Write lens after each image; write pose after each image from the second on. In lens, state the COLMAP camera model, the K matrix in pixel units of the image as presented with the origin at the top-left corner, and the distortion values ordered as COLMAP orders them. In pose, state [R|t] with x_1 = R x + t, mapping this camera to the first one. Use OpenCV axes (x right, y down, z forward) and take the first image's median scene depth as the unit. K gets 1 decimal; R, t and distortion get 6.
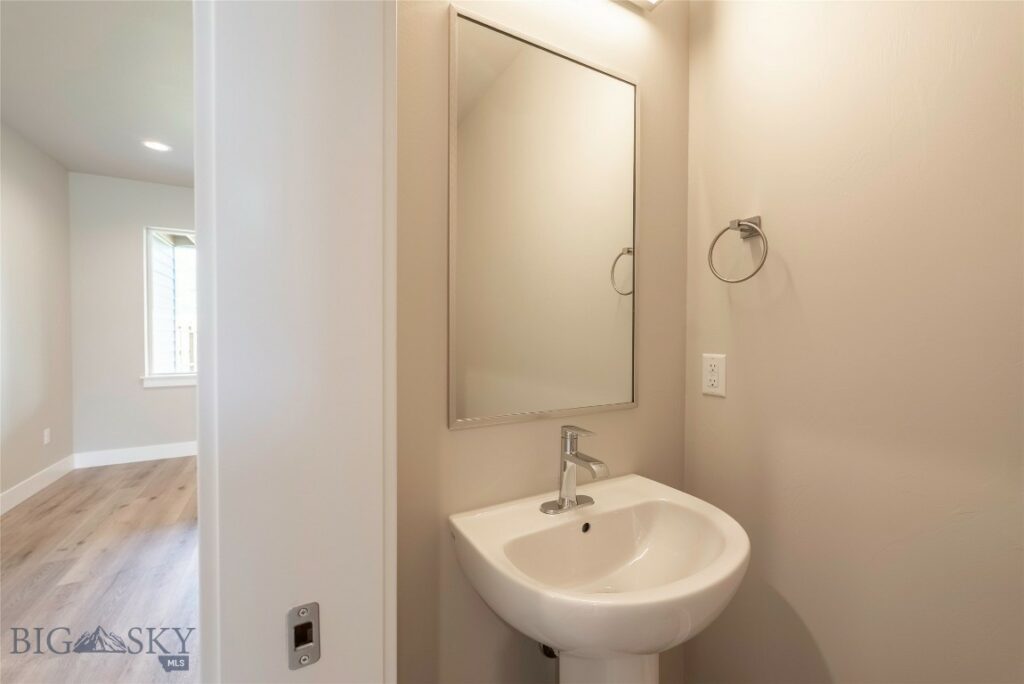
lens RADIAL K [[411.3, 0, 510.7], [0, 411.3, 339.4], [0, 0, 1]] dist [-0.000352, -0.000190]
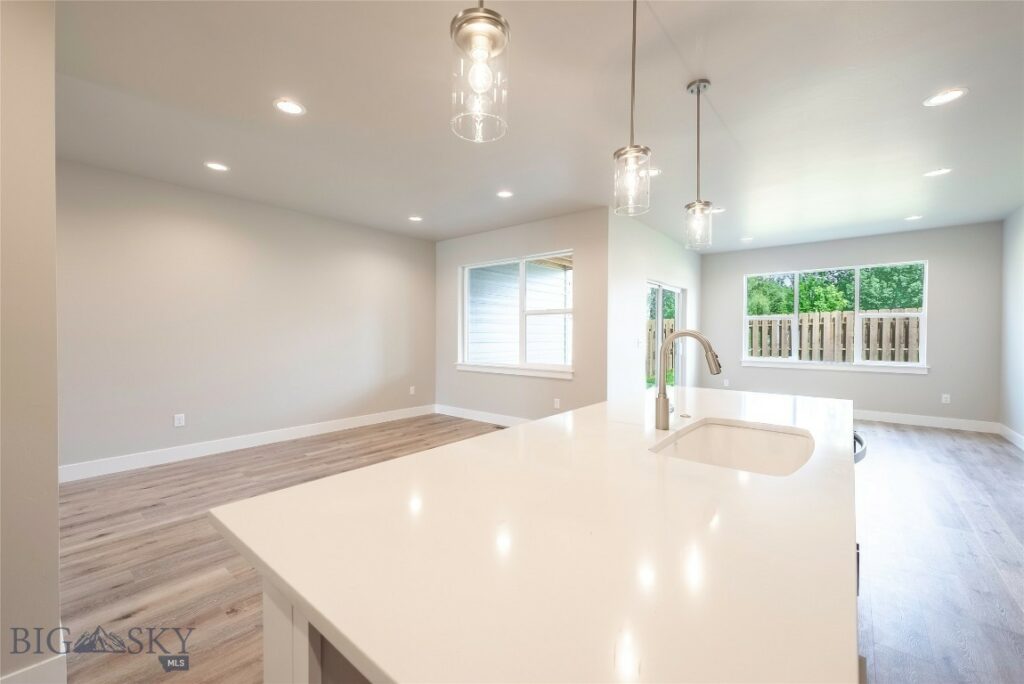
lens RADIAL K [[411.3, 0, 510.7], [0, 411.3, 339.4], [0, 0, 1]] dist [-0.000352, -0.000190]
pose [[0.340391, 0.014980, -0.940165, 0.633916], [-0.020028, 0.999762, 0.008679, -0.015420], [0.940071, 0.015876, 0.340610, 0.657521]]
